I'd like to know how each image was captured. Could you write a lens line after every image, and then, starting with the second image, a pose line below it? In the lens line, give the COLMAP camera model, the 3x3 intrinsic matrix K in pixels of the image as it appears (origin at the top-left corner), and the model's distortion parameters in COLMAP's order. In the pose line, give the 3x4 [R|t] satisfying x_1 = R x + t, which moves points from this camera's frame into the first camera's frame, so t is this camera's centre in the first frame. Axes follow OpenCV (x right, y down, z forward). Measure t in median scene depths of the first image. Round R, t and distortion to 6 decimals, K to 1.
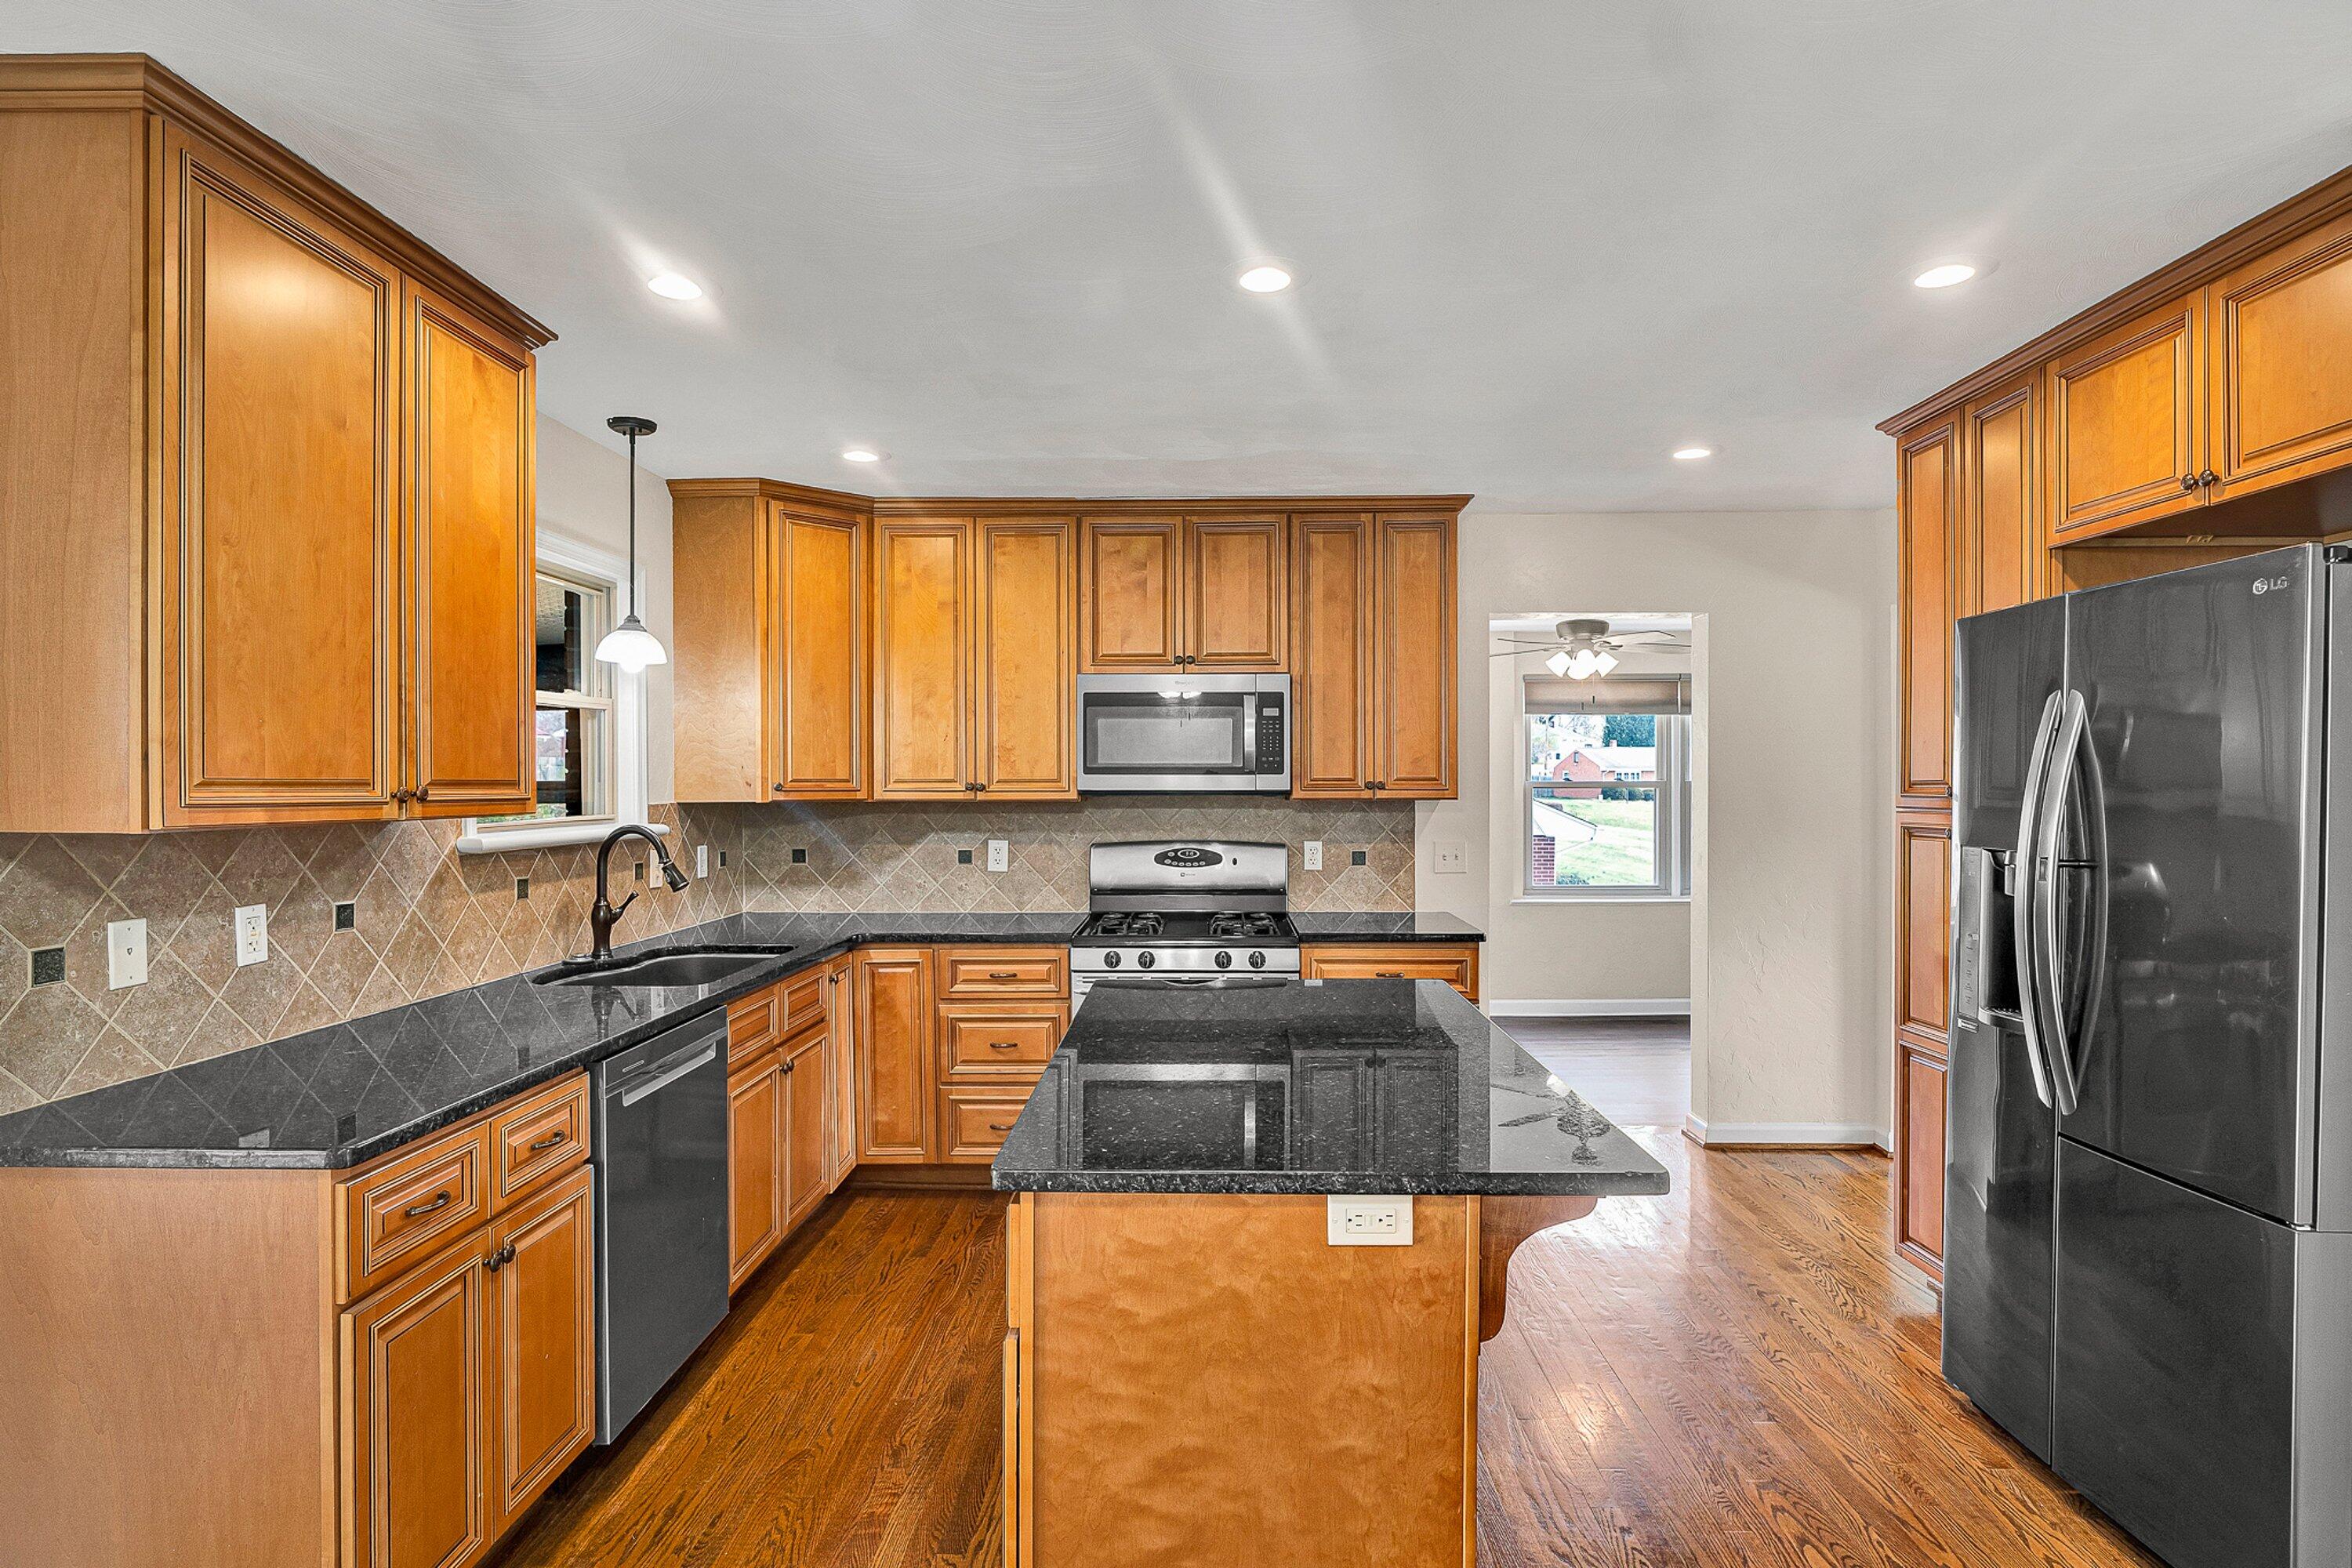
lens RADIAL K [[1192.6, 0, 1179.3], [0, 1192.6, 790.5], [0, 0, 1]] dist [0.002069, 0.000416]
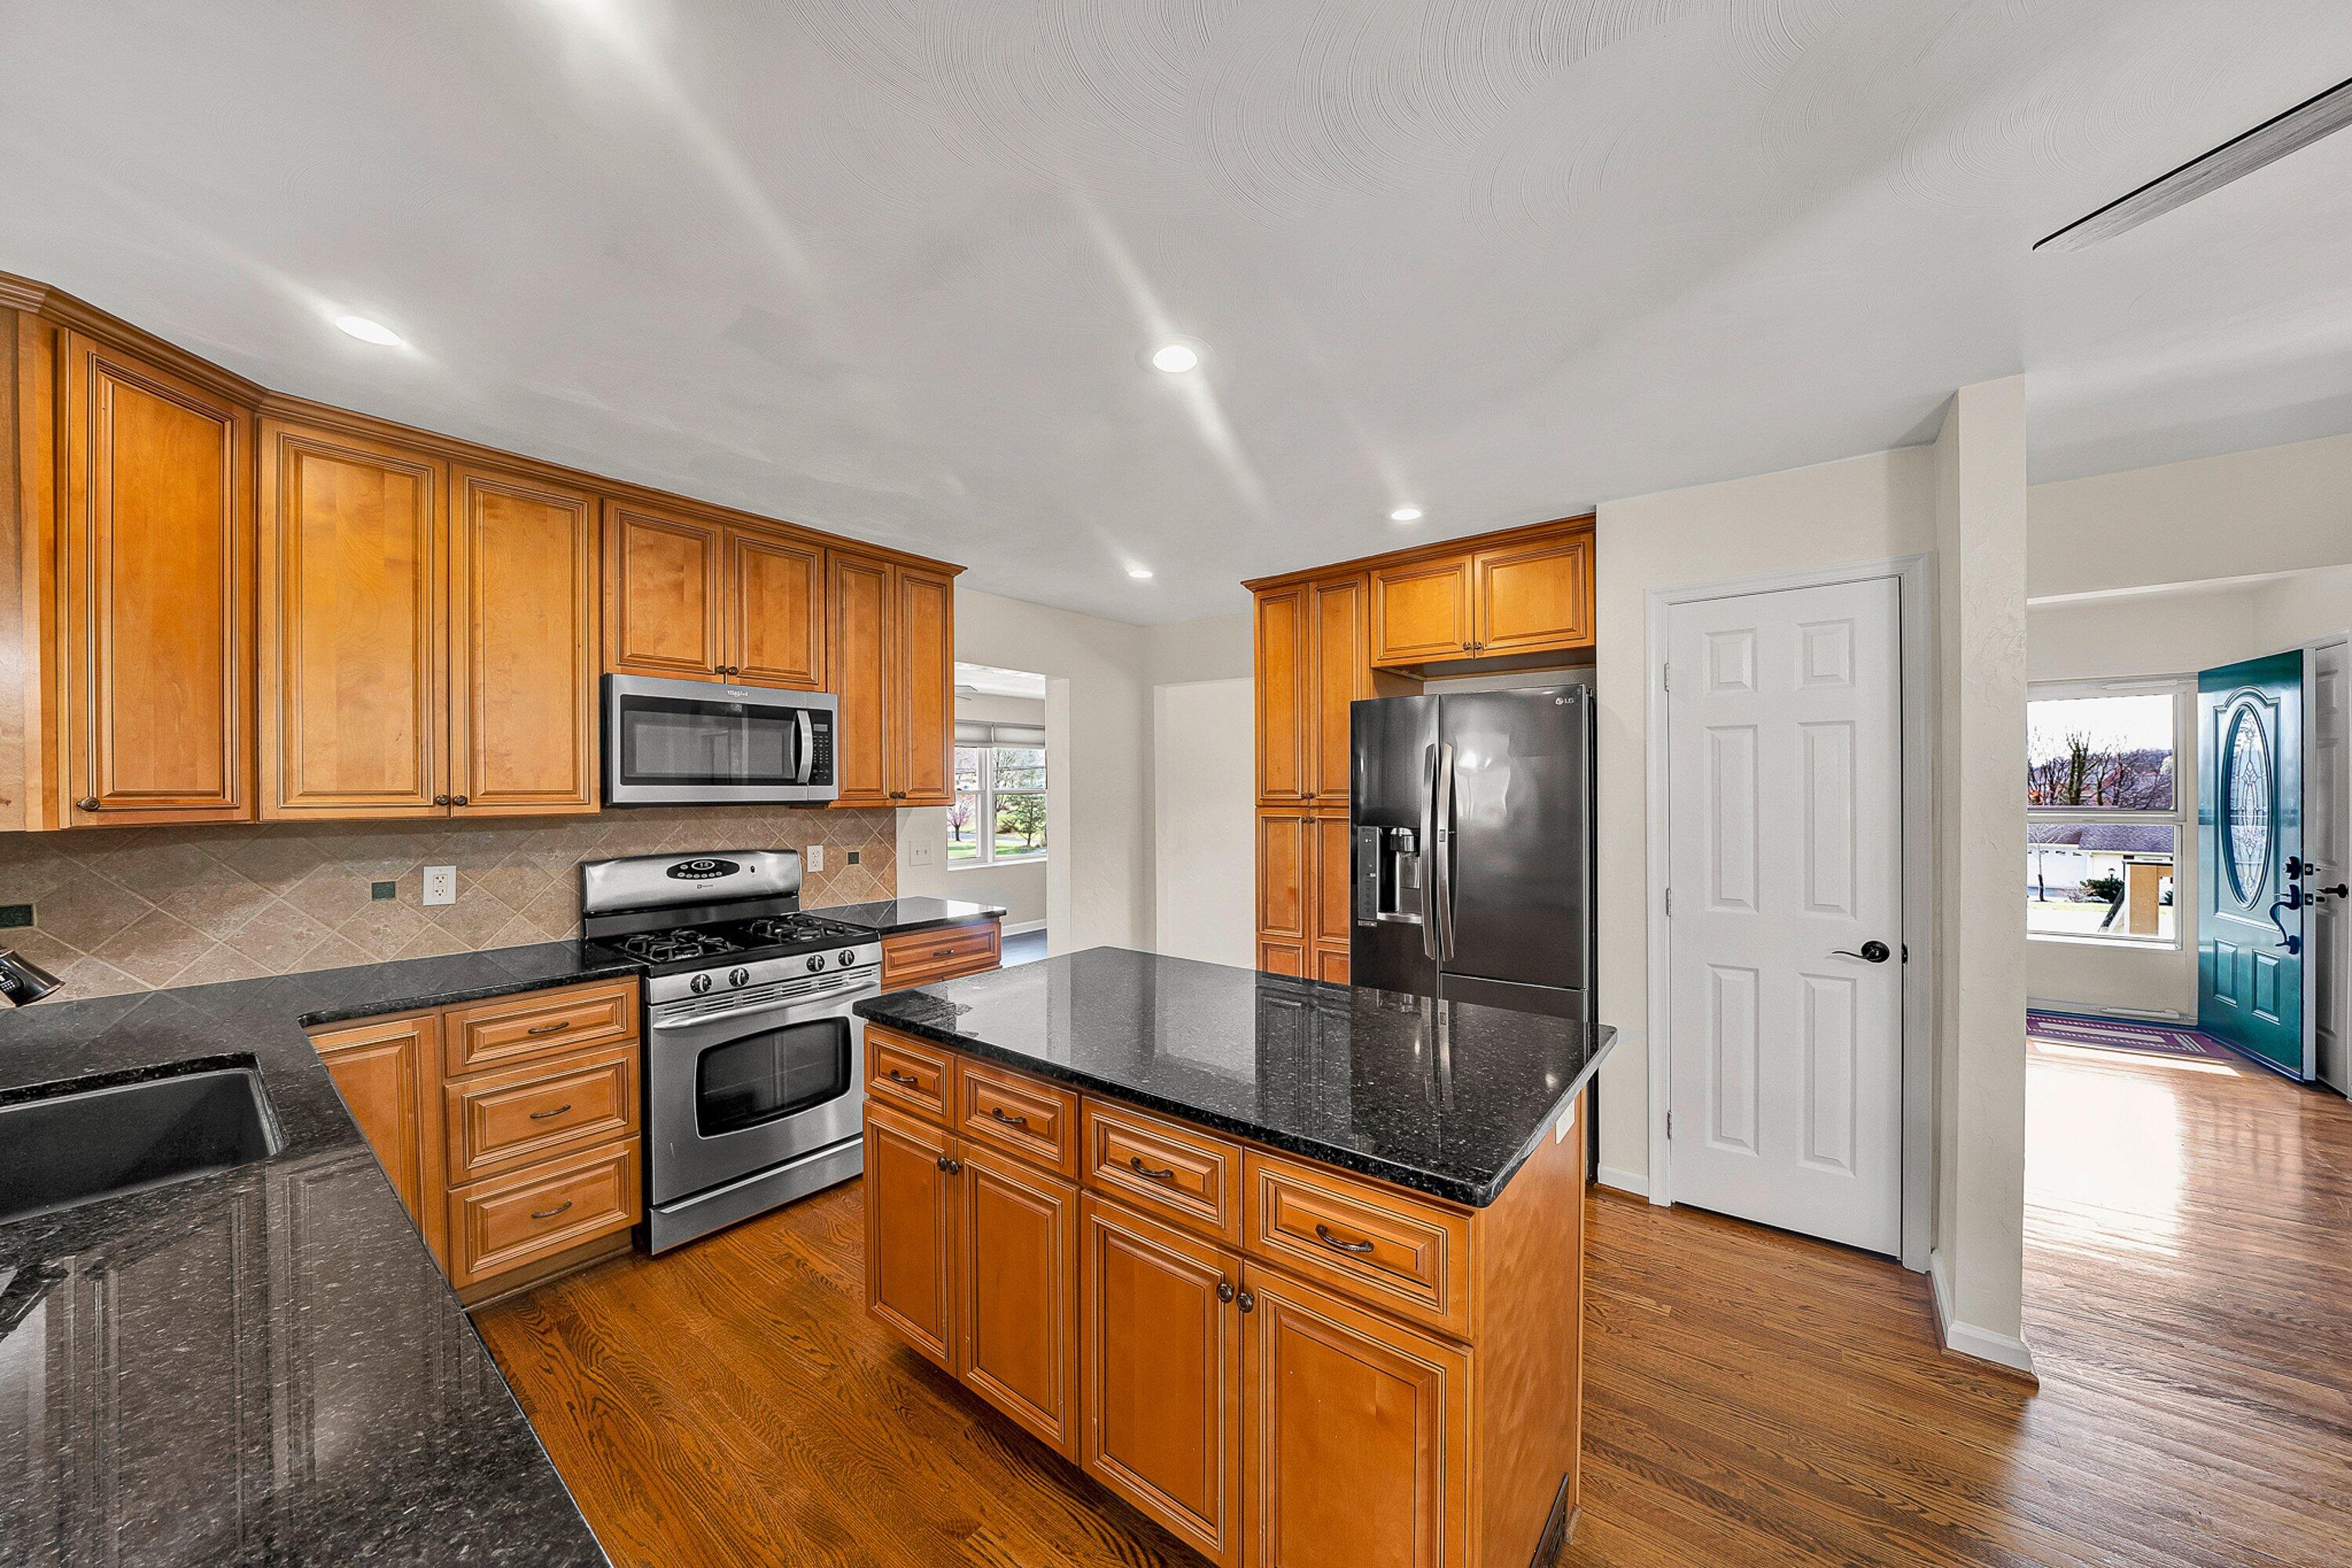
lens RADIAL K [[821.6, 0, 1176.8], [0, 821.6, 789.4], [0, 0, 1]] dist [-0.001712, 0.000285]
pose [[0.606050, -0.002086, 0.795424, -0.313440], [0.008734, 0.999954, -0.004032, -0.003985], [-0.795379, 0.009391, 0.606040, 0.284112]]
